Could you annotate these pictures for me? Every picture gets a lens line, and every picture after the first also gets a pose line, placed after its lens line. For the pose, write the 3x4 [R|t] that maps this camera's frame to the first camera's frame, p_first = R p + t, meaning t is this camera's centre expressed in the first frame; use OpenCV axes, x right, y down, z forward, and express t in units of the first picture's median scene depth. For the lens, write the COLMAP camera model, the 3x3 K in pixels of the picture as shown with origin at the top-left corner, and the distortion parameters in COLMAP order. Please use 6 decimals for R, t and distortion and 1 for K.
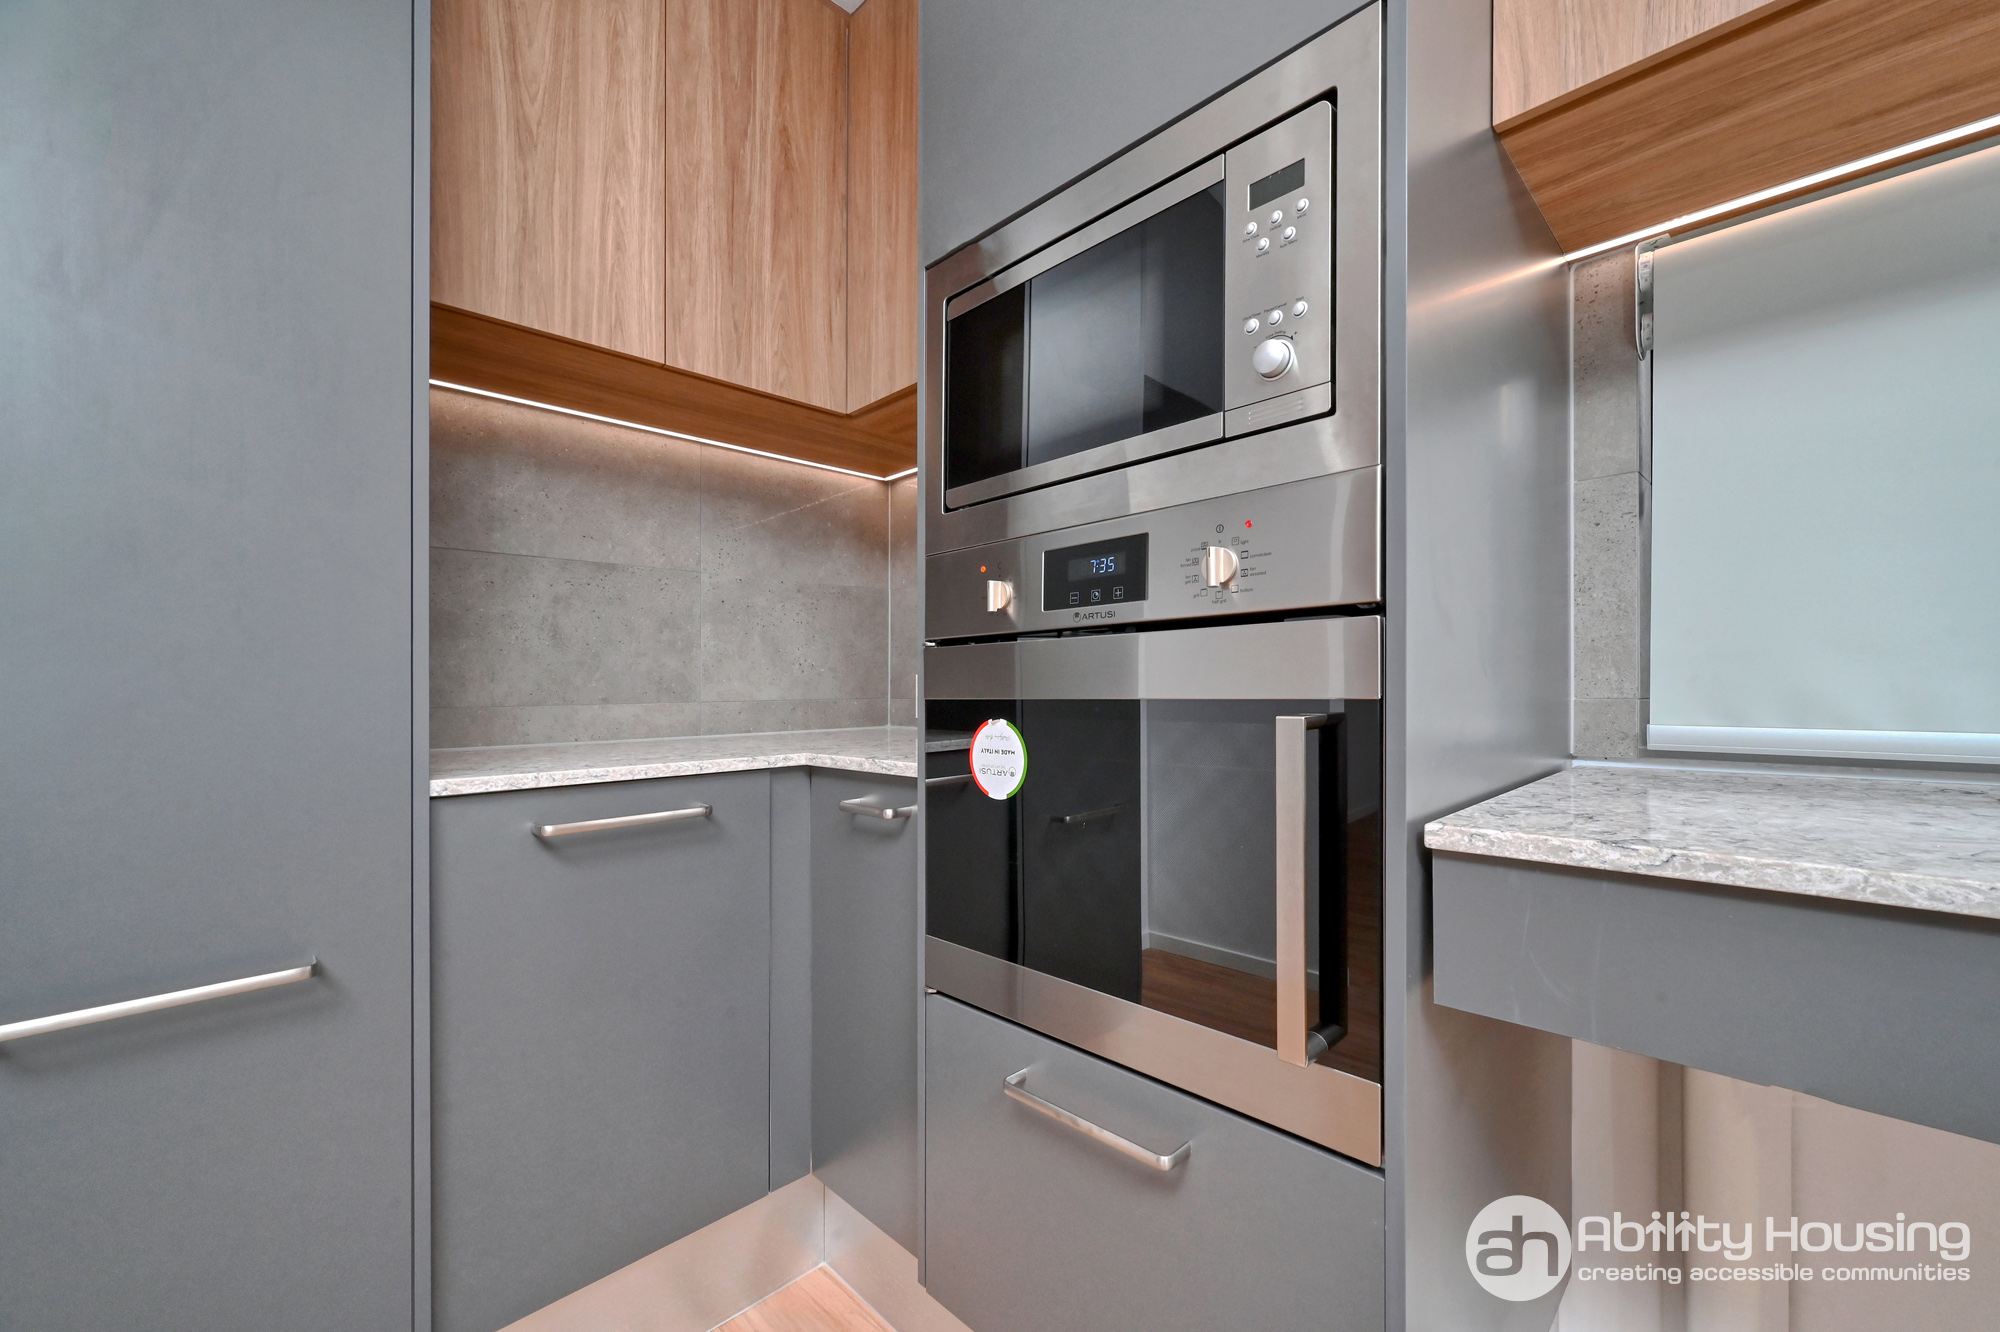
lens RADIAL K [[803.1, 0, 998.3], [0, 803.1, 684.7], [0, 0, 1]] dist [-0.008487, 0.001001]
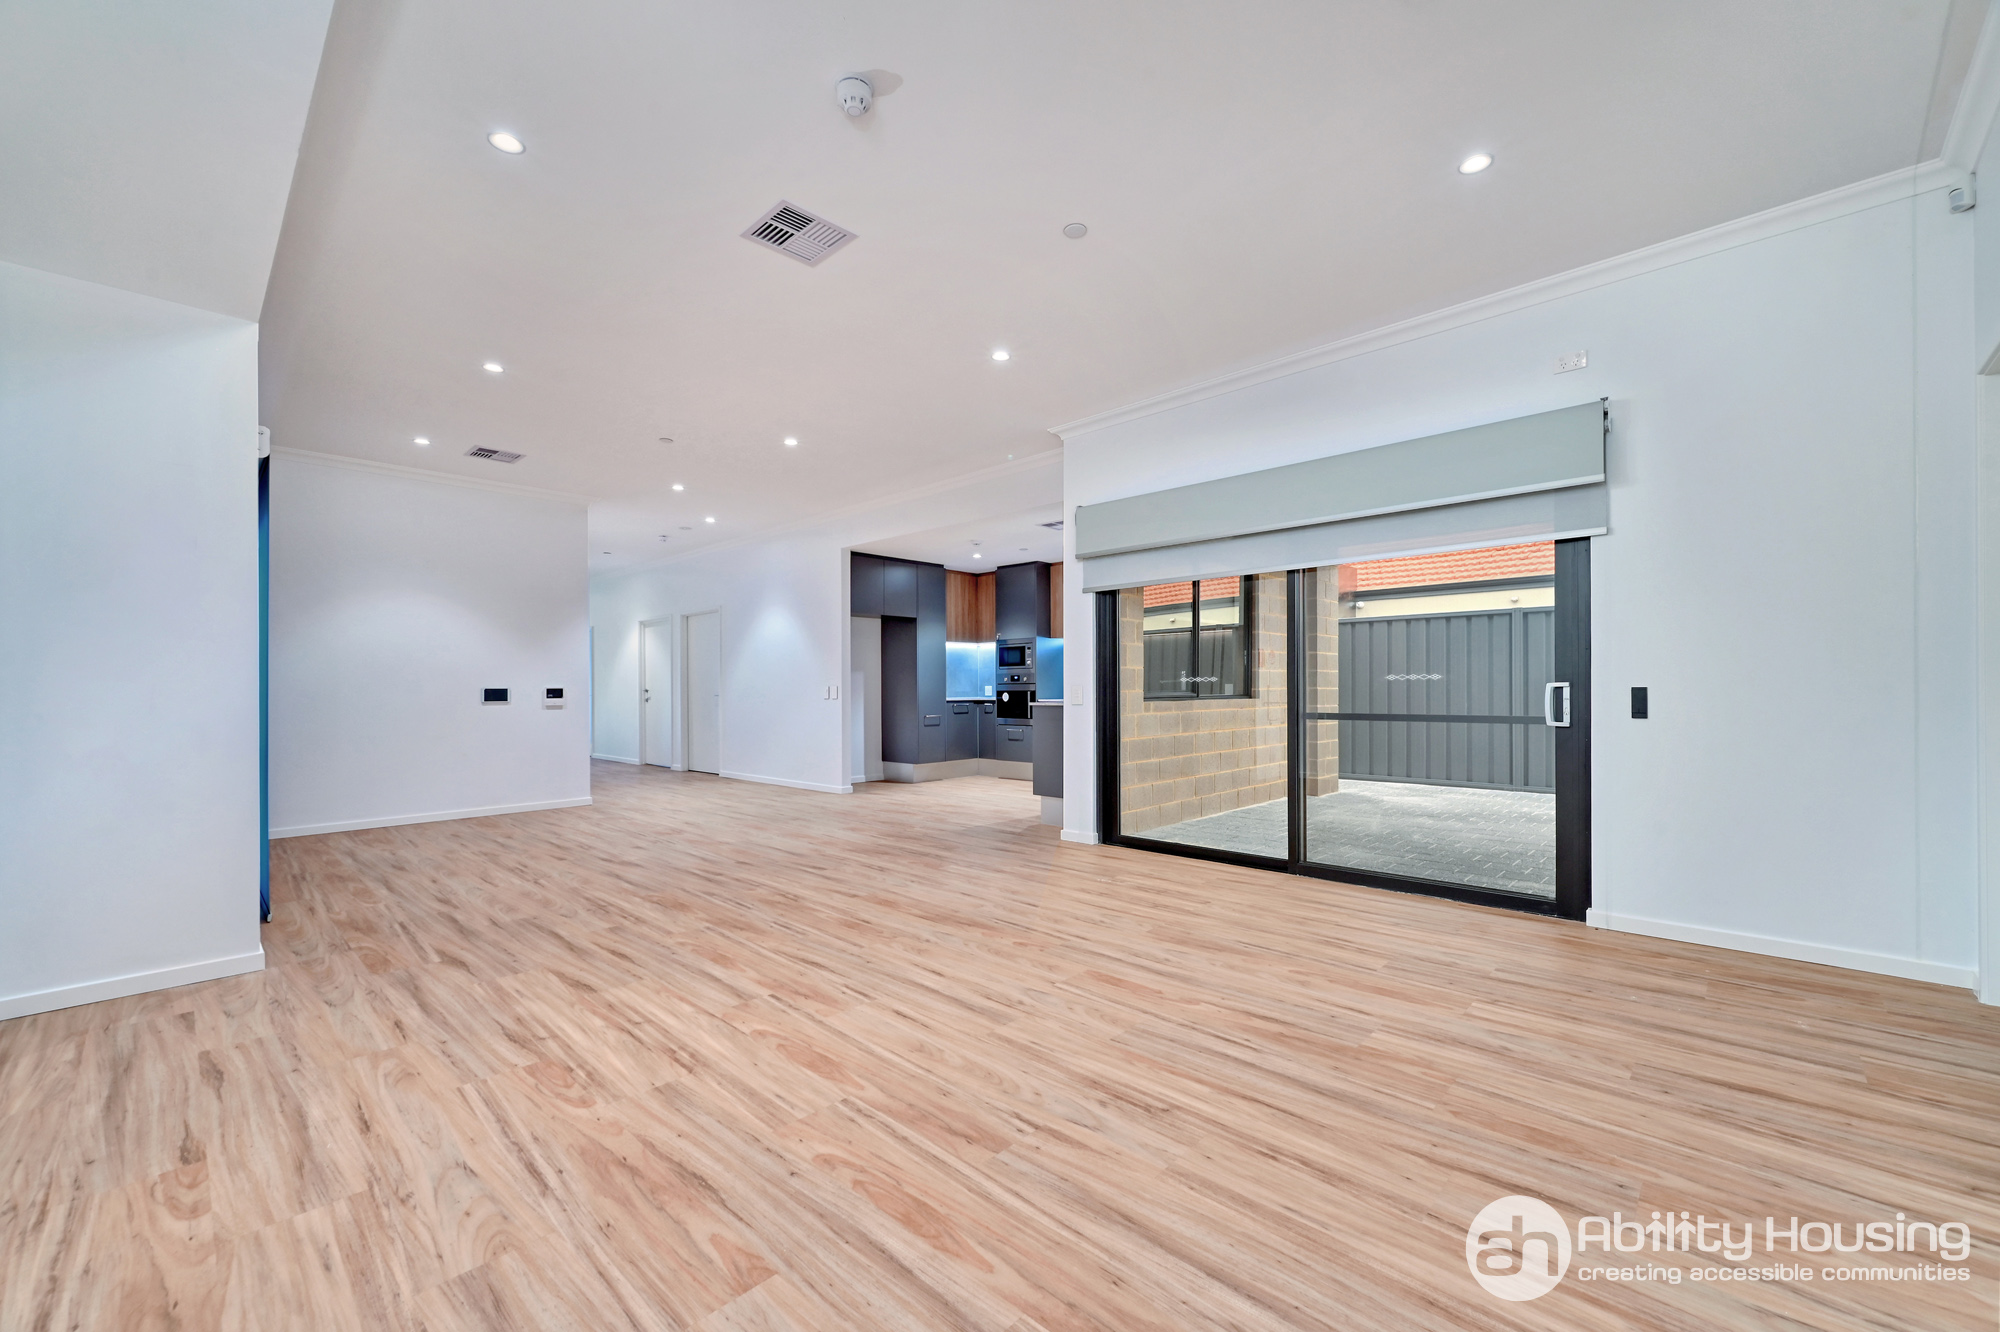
lens RADIAL K [[803.1, 0, 1019.1], [0, 803.1, 701.2], [0, 0, 1]] dist [-0.008487, 0.001001]
pose [[0.999859, 0.000241, 0.016779, 0.000941], [-0.000487, 0.999893, 0.014644, 0.005715], [-0.016773, -0.014650, 0.999752, -7.509574]]
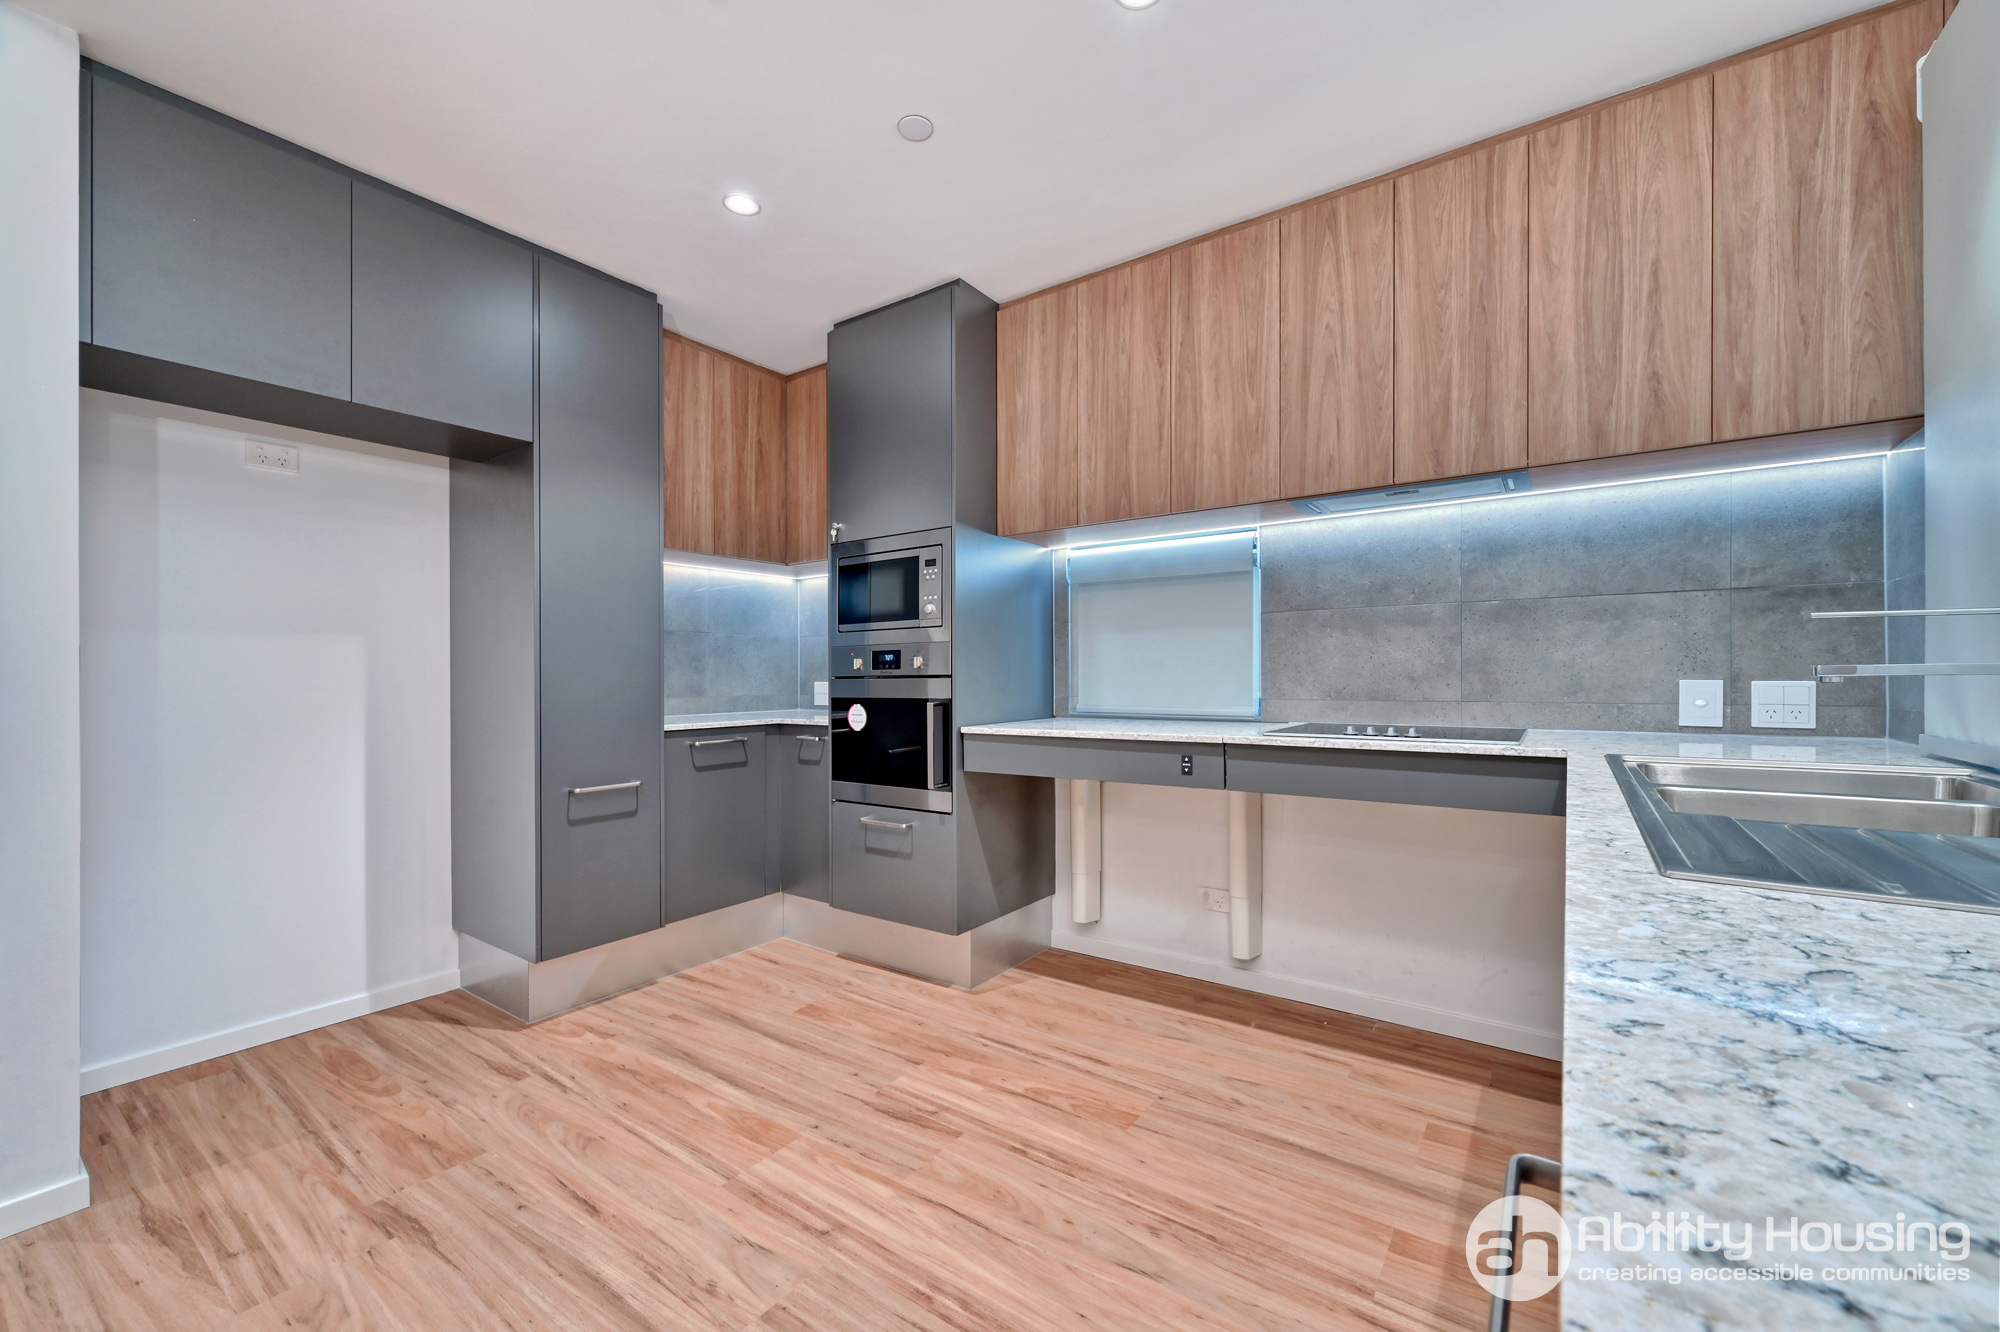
lens RADIAL K [[803.1, 0, 988.4], [0, 803.1, 674.2], [0, 0, 1]] dist [-0.008487, 0.001001]
pose [[0.987536, -0.002311, 0.157379, 0.011575], [0.001691, 0.999990, 0.004073, -0.074005], [-0.157387, -0.003756, 0.987530, -1.890098]]
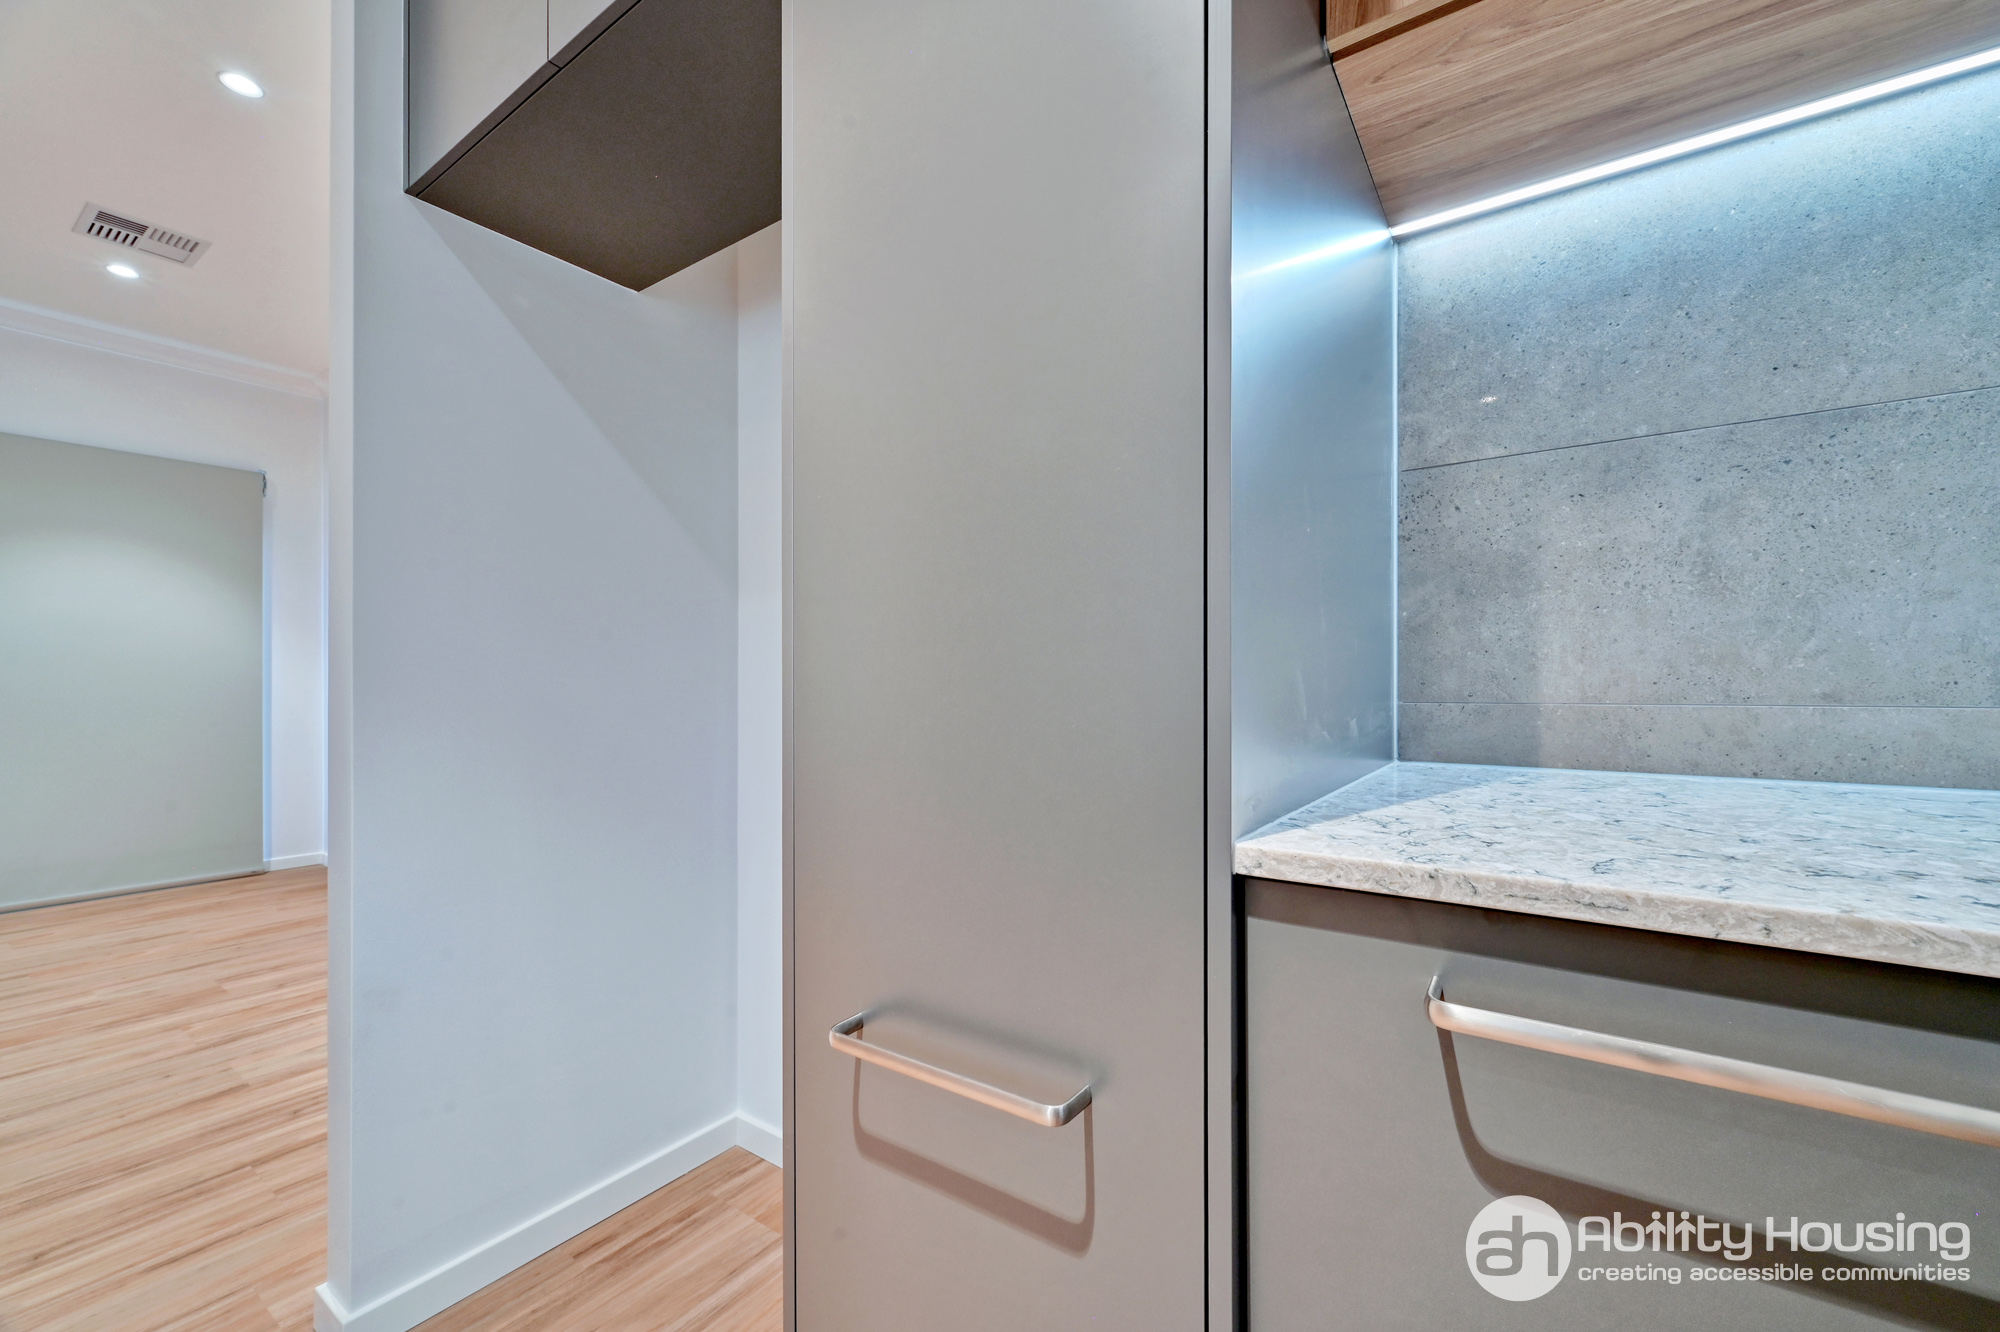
lens RADIAL K [[803.1, 0, 1010.0], [0, 803.1, 675.3], [0, 0, 1]] dist [-0.008487, 0.001001]
pose [[0.180307, -0.000726, -0.983610, -0.175766], [0.004298, 0.999991, 0.000050, 0.006336], [0.983601, -0.004236, 0.180309, 0.668625]]
